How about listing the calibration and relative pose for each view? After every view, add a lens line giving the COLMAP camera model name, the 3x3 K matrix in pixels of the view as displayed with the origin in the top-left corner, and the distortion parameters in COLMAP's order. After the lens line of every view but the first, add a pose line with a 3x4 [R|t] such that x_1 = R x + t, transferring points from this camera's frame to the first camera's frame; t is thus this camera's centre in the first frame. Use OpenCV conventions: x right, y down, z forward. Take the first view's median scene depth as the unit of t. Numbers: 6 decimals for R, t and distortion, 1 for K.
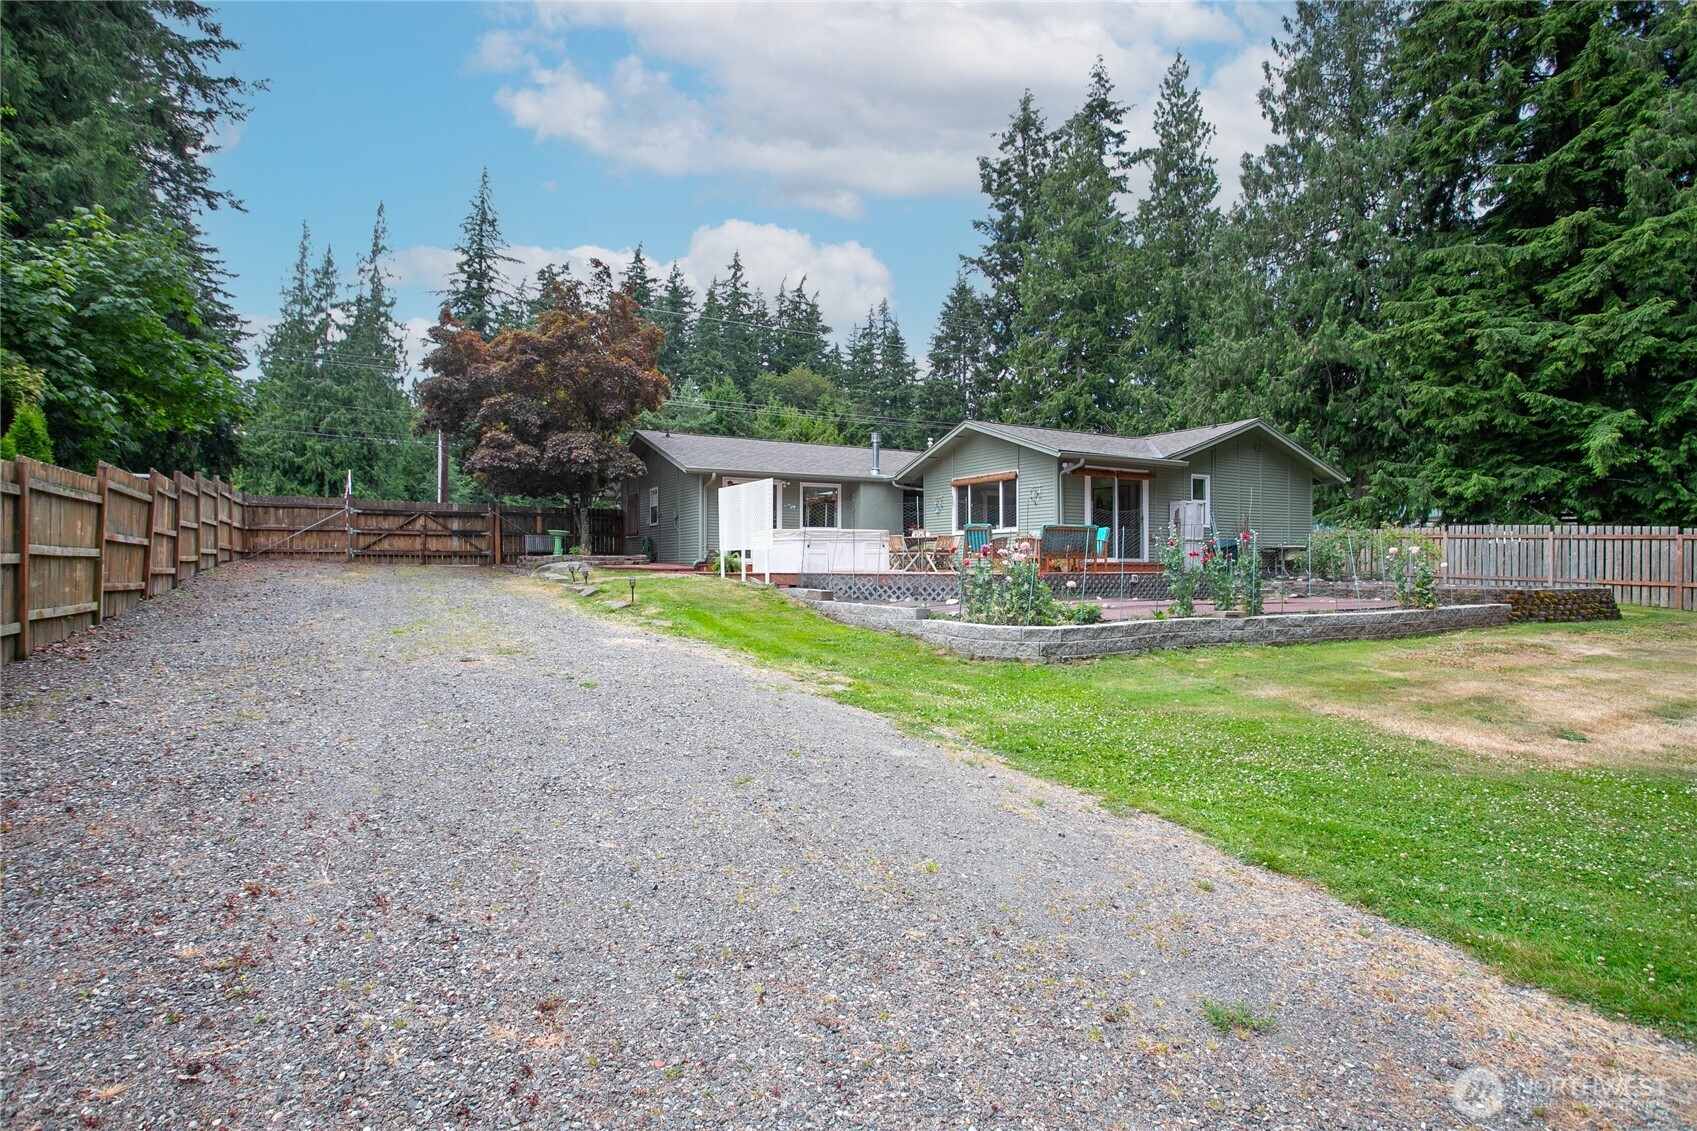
lens RADIAL K [[918.6, 0, 846.3], [0, 918.6, 576.3], [0, 0, 1]] dist [0.004383, 0.001319]
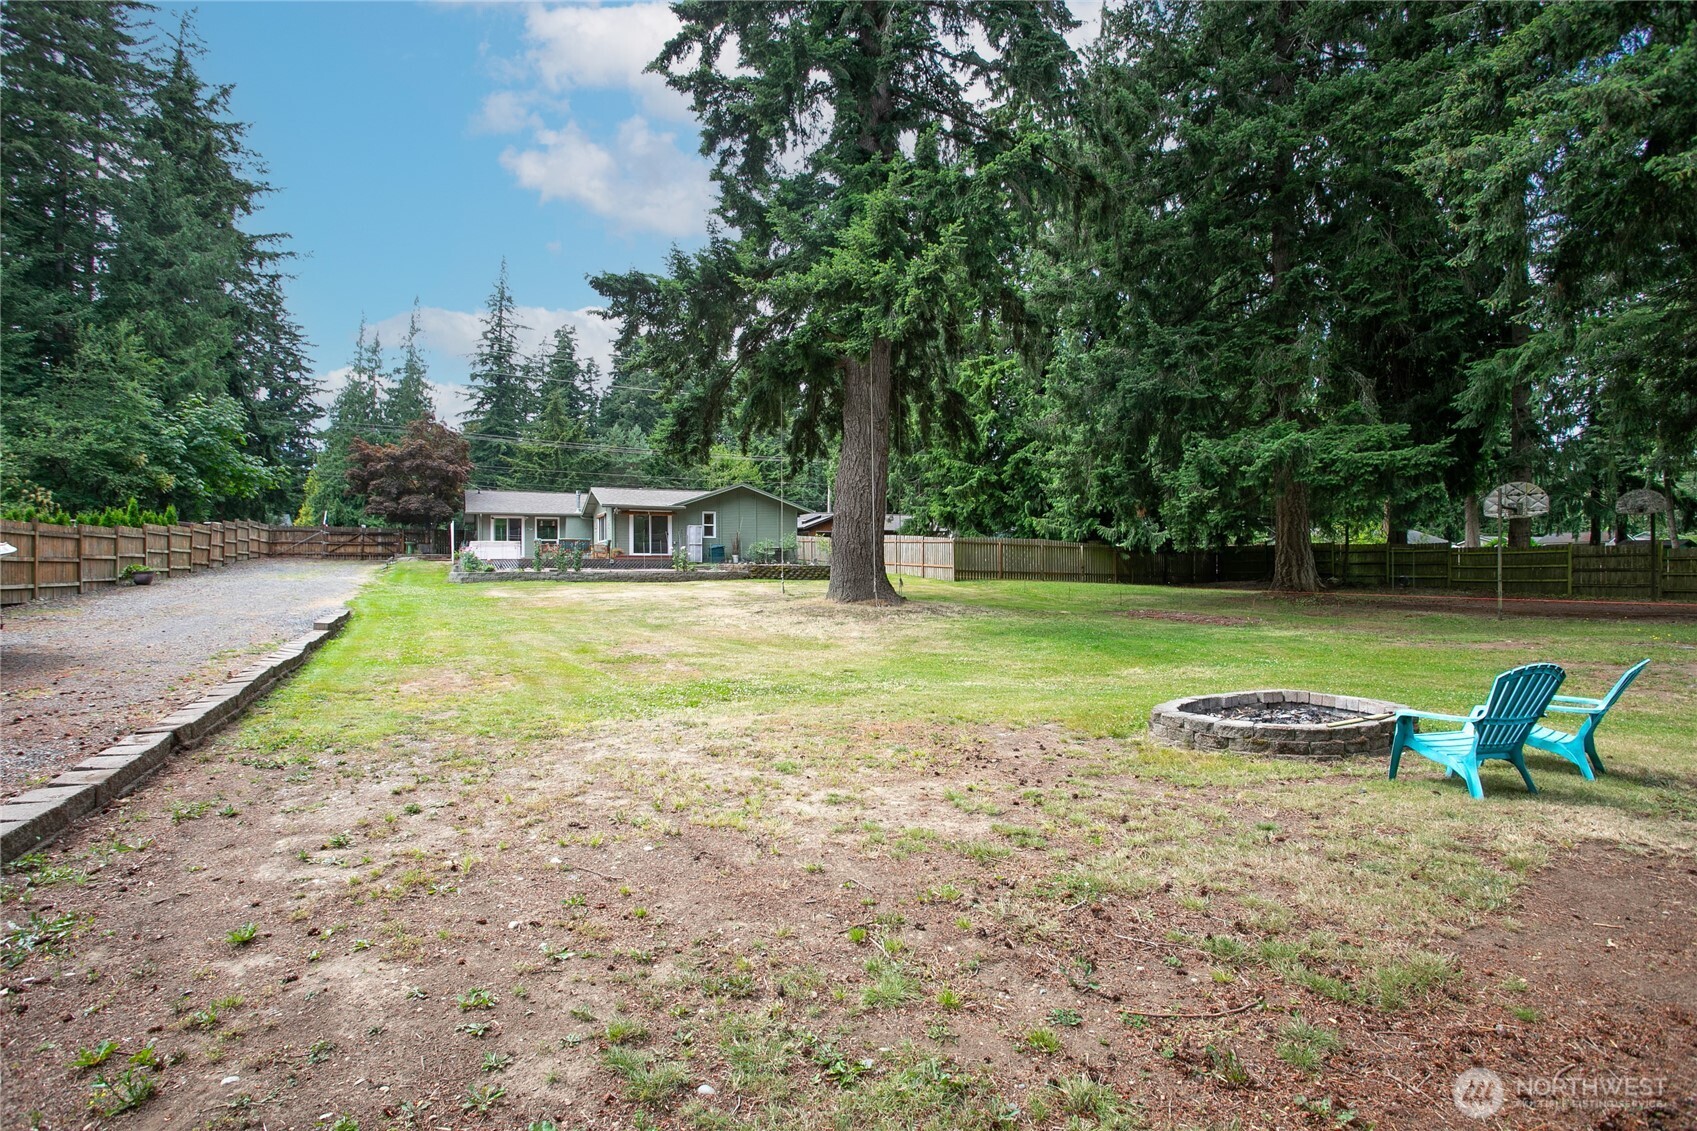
lens RADIAL K [[919.2, 0, 848.5], [0, 919.2, 565.5], [0, 0, 1]] dist [0.001577, 0.030803]
pose [[0.996123, -0.005636, -0.087785, 0.213844], [0.003948, 0.999804, -0.019393, 0.011793], [0.087878, 0.018971, 0.995951, -0.245605]]
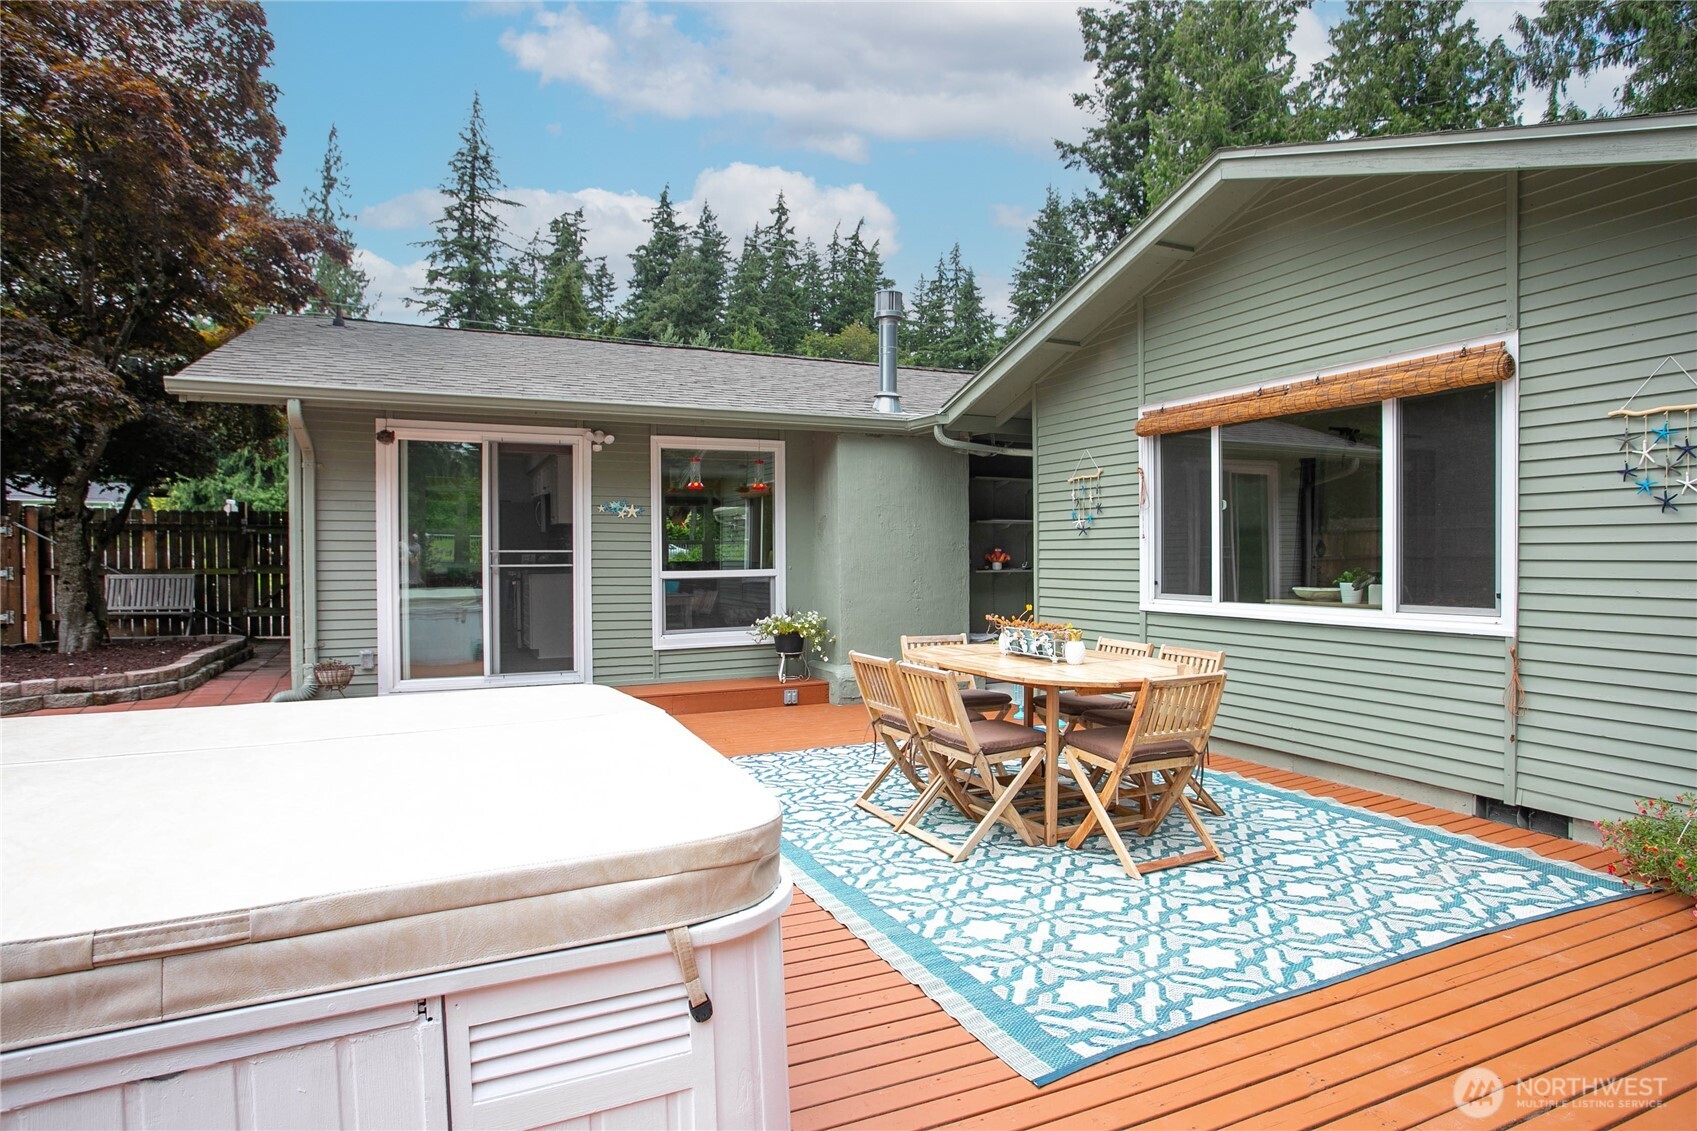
lens RADIAL K [[947.8, 0, 848.5], [0, 947.8, 565.5], [0, 0, 1]] dist [-0.005735, -0.000702]
pose [[0.996981, -0.006038, -0.077410, 0.012201], [0.006392, 0.999970, 0.004323, -0.015211], [0.077382, -0.004805, 0.996990, 0.178114]]
